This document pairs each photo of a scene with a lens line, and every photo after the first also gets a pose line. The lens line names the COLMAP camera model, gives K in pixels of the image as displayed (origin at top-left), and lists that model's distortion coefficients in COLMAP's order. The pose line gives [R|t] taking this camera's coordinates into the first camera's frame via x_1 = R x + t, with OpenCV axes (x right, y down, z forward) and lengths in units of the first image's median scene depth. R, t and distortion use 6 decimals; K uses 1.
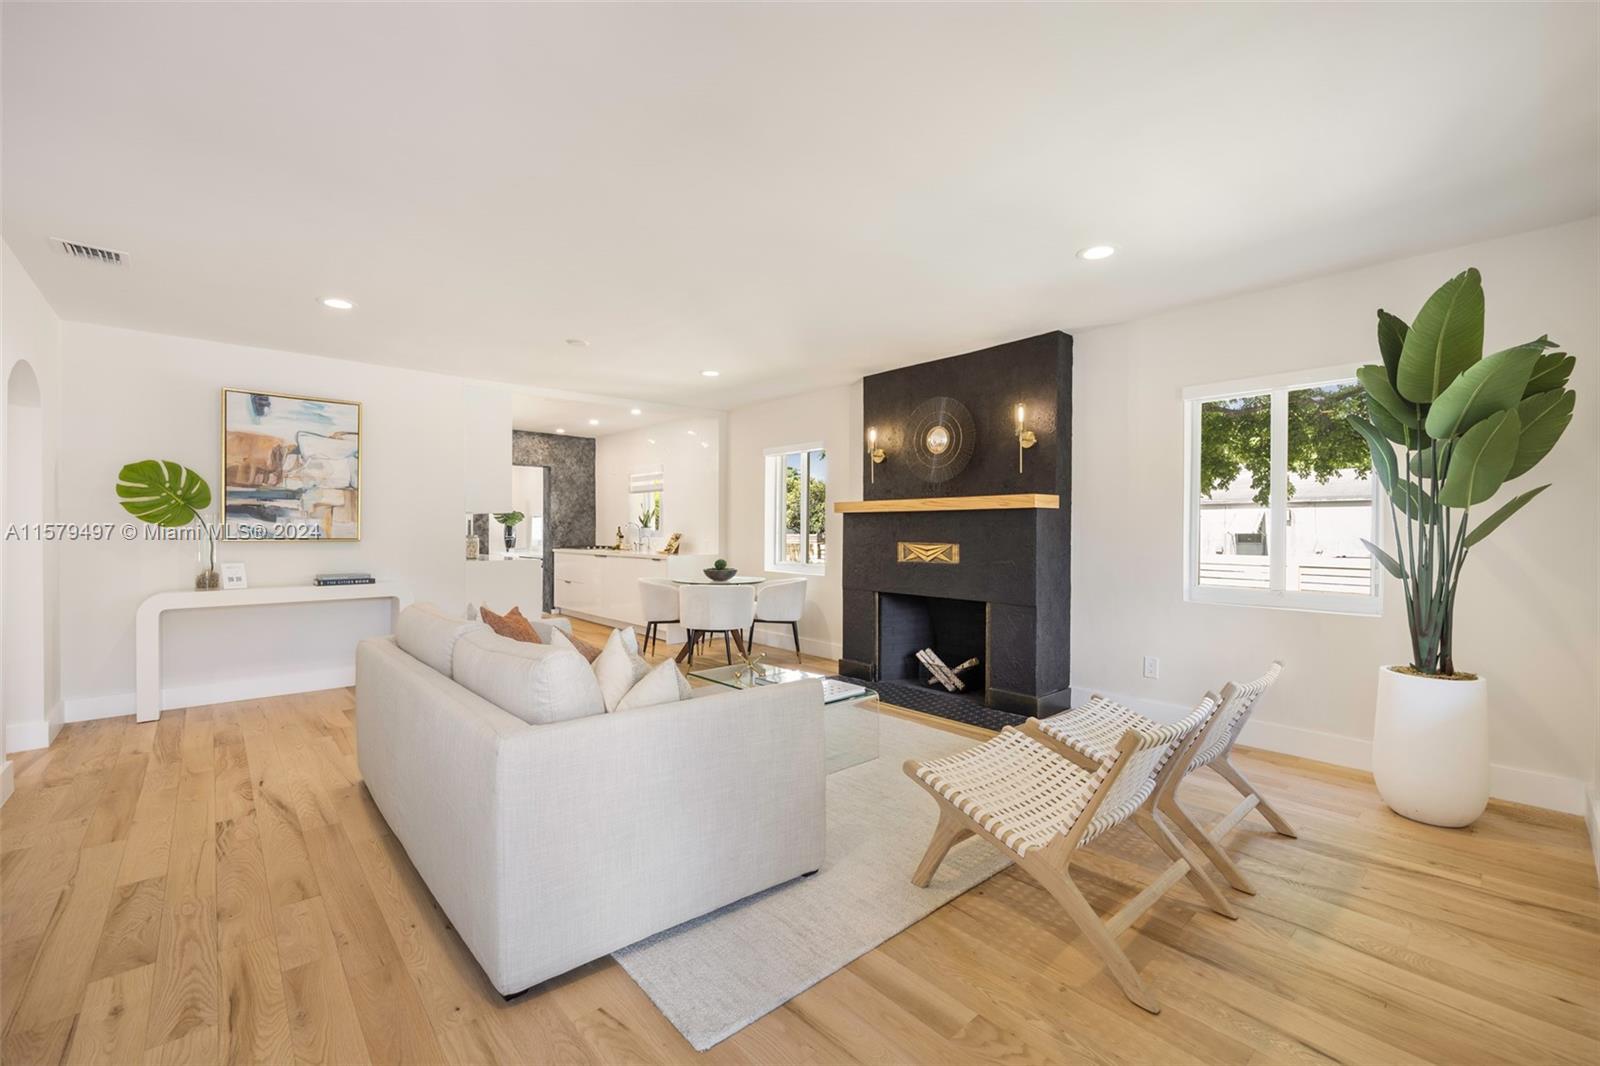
lens RADIAL K [[653.5, 0, 798.8], [0, 653.5, 534.9], [0, 0, 1]] dist [-0.002435, -0.000129]
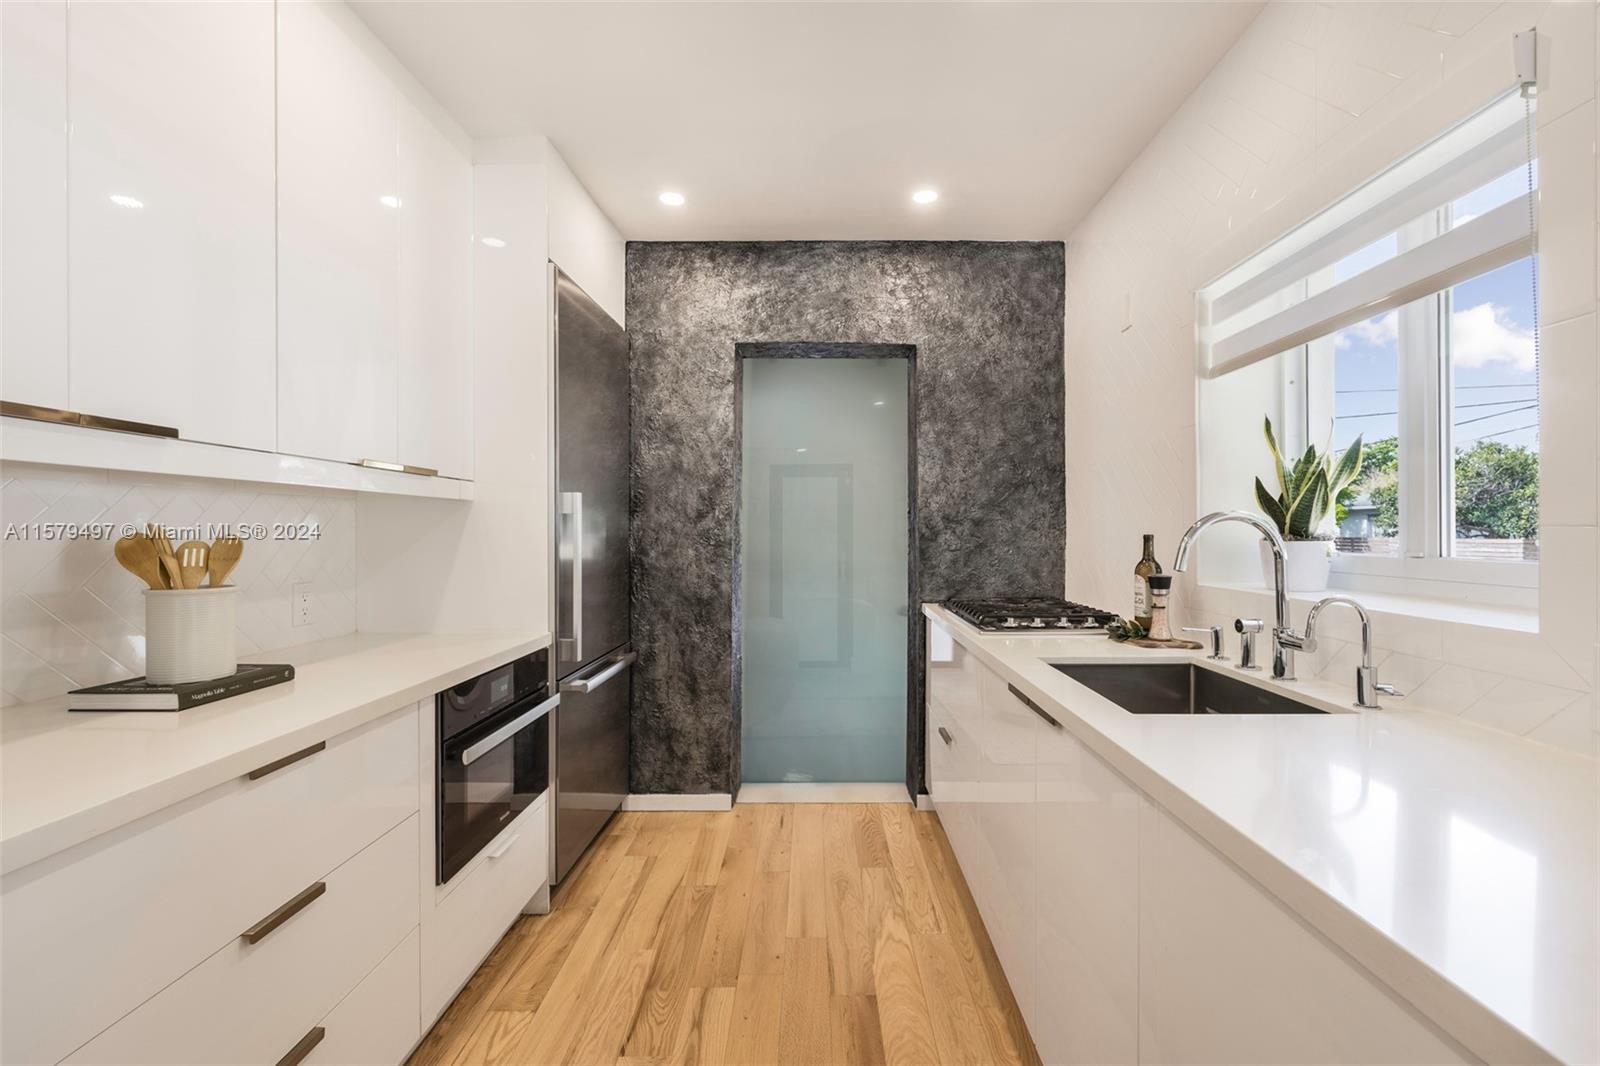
lens RADIAL K [[653.5, 0, 818.2], [0, 653.5, 531.9], [0, 0, 1]] dist [-0.002435, -0.000129]
pose [[0.734332, -0.002394, -0.678787, -0.375212], [-0.001752, 0.999984, -0.005423, -0.022179], [0.678789, 0.005172, 0.734315, 1.384357]]
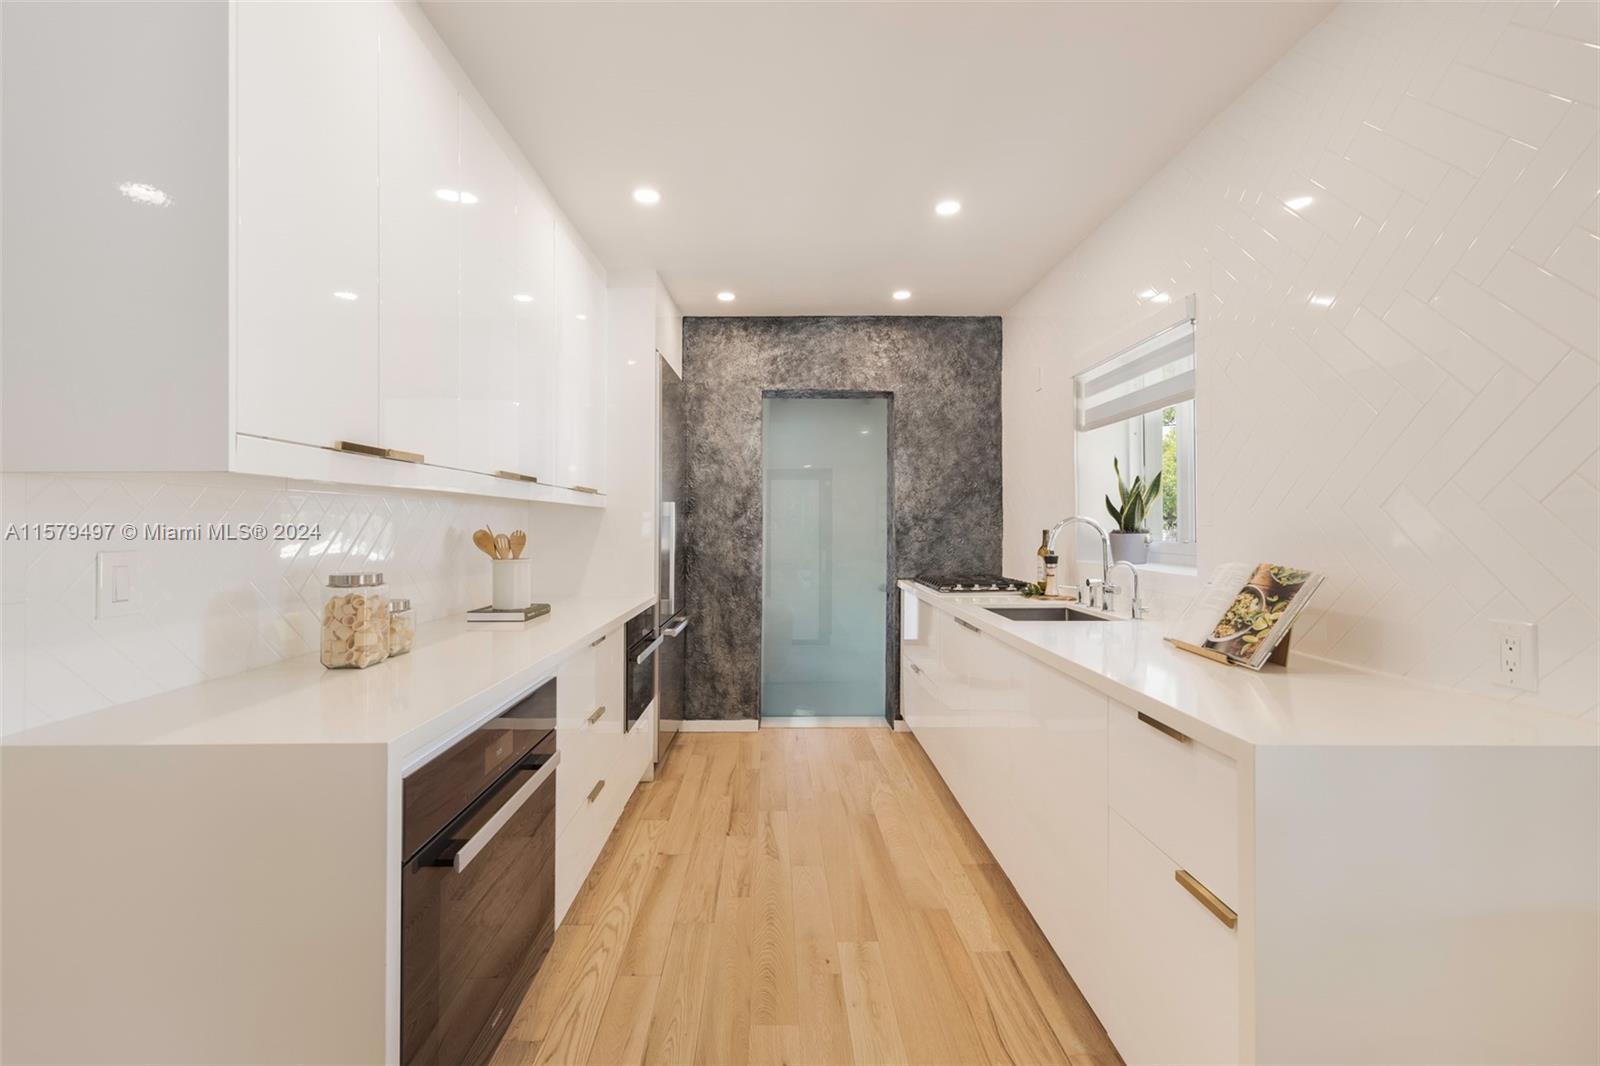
lens RADIAL K [[653.5, 0, 784.6], [0, 653.5, 530.5], [0, 0, 1]] dist [-0.002435, -0.000129]
pose [[0.736280, 0.000834, -0.676676, -0.260319], [-0.000750, 1.000000, 0.000417, -0.022481], [0.676676, 0.000201, 0.736281, 1.186303]]
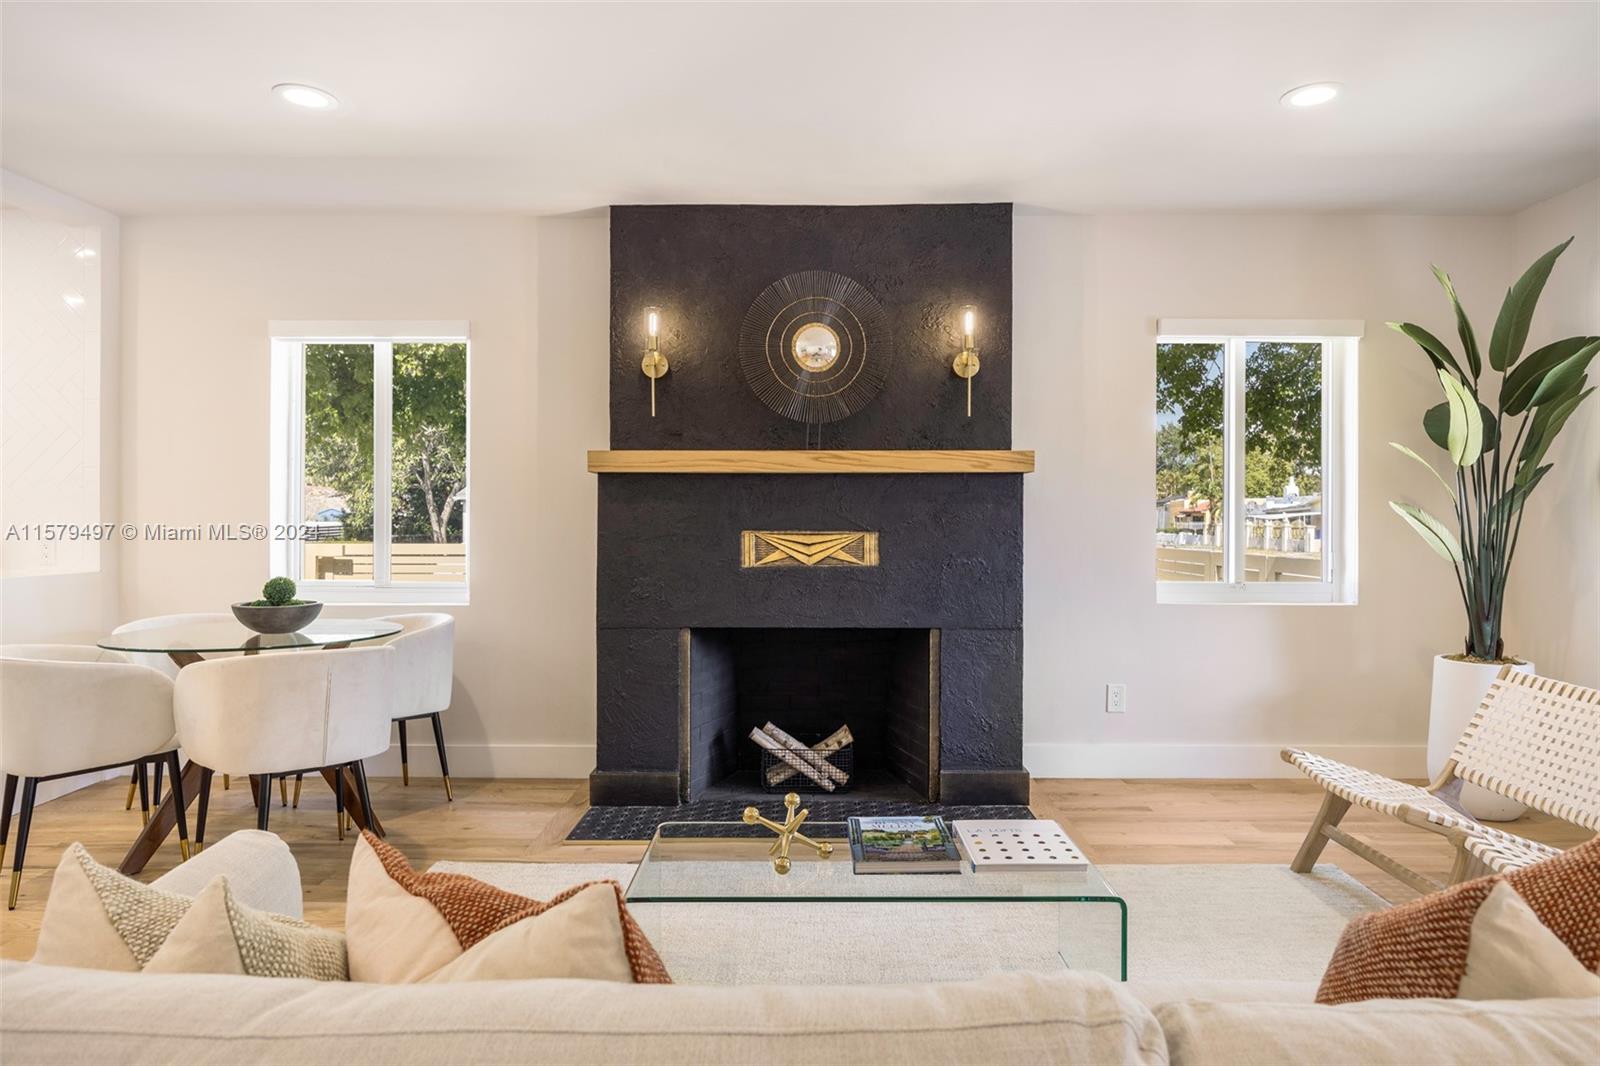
lens RADIAL K [[940.4, 0, 801.7], [0, 940.4, 518.6], [0, 0, 1]] dist [-0.011141, 0.003533]
pose [[0.667875, -0.003917, 0.744263, -0.386223], [0.007897, 0.999967, -0.001824, 0.003034], [-0.744232, 0.007096, 0.667884, 0.461789]]
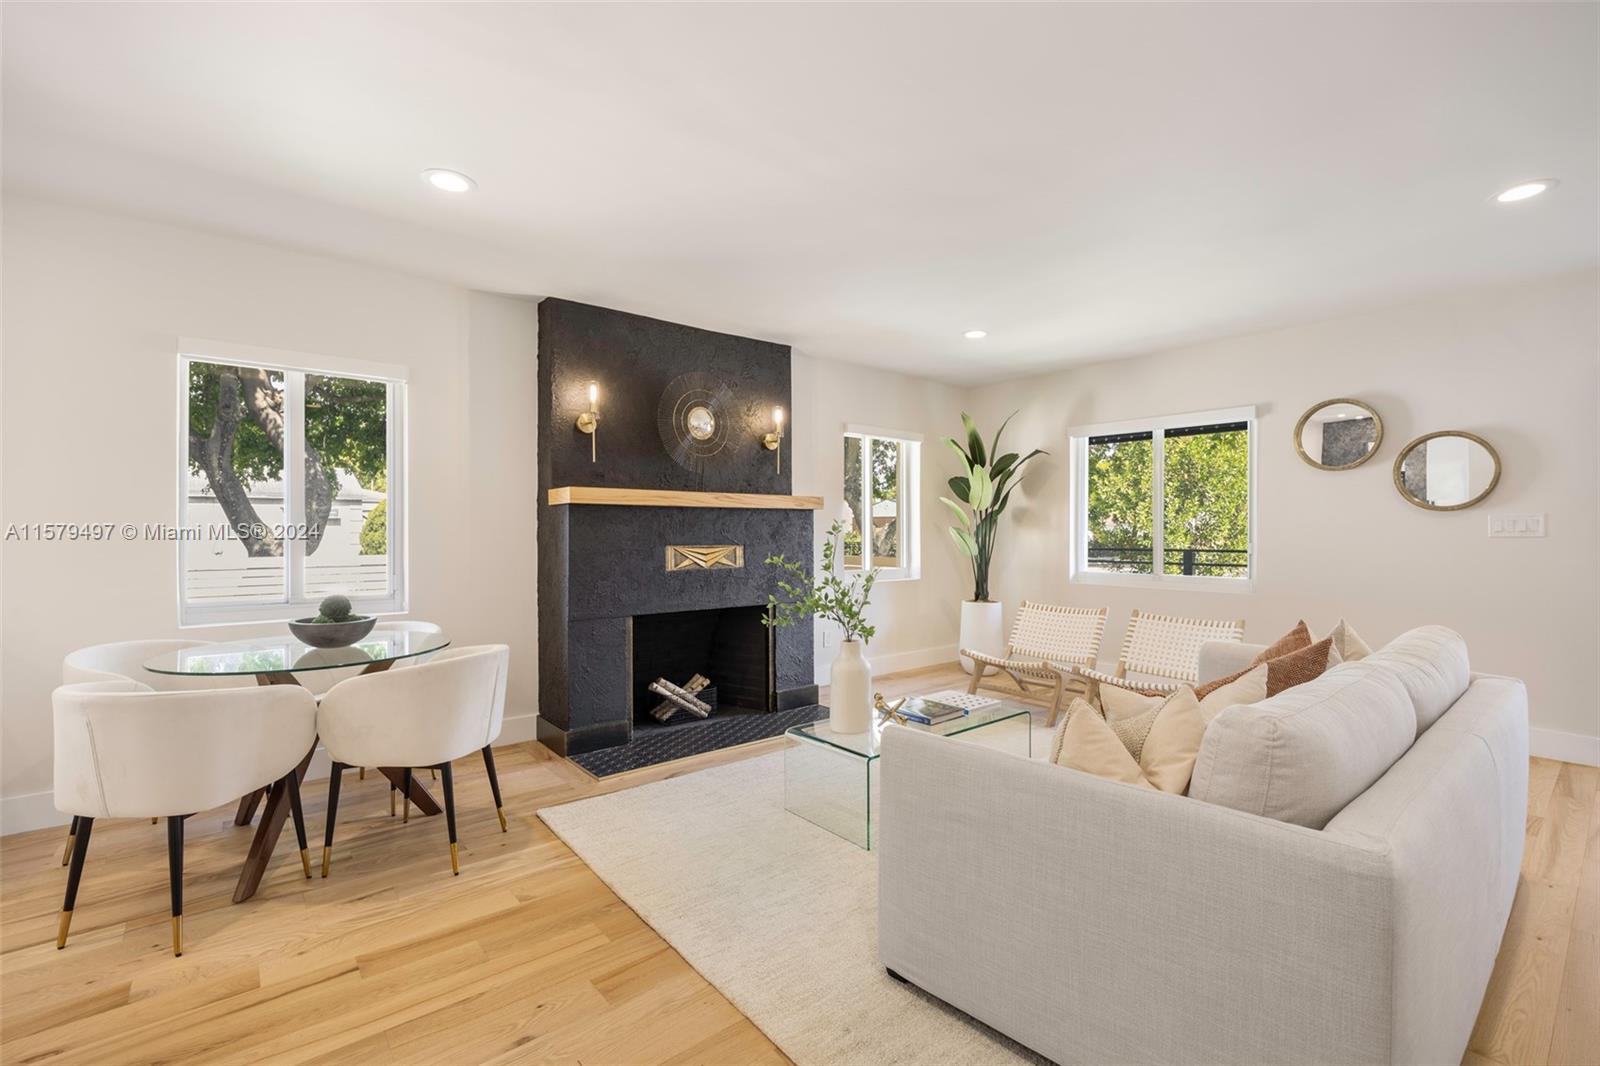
lens RADIAL K [[696.6, 0, 804.0], [0, 696.6, 534.2], [0, 0, 1]] dist [-0.009091, -0.000082]
pose [[0.037778, -0.010142, 0.999235, -0.664770], [0.007114, 0.999926, 0.009880, -0.009755], [-0.999261, 0.006735, 0.037848, 0.817348]]
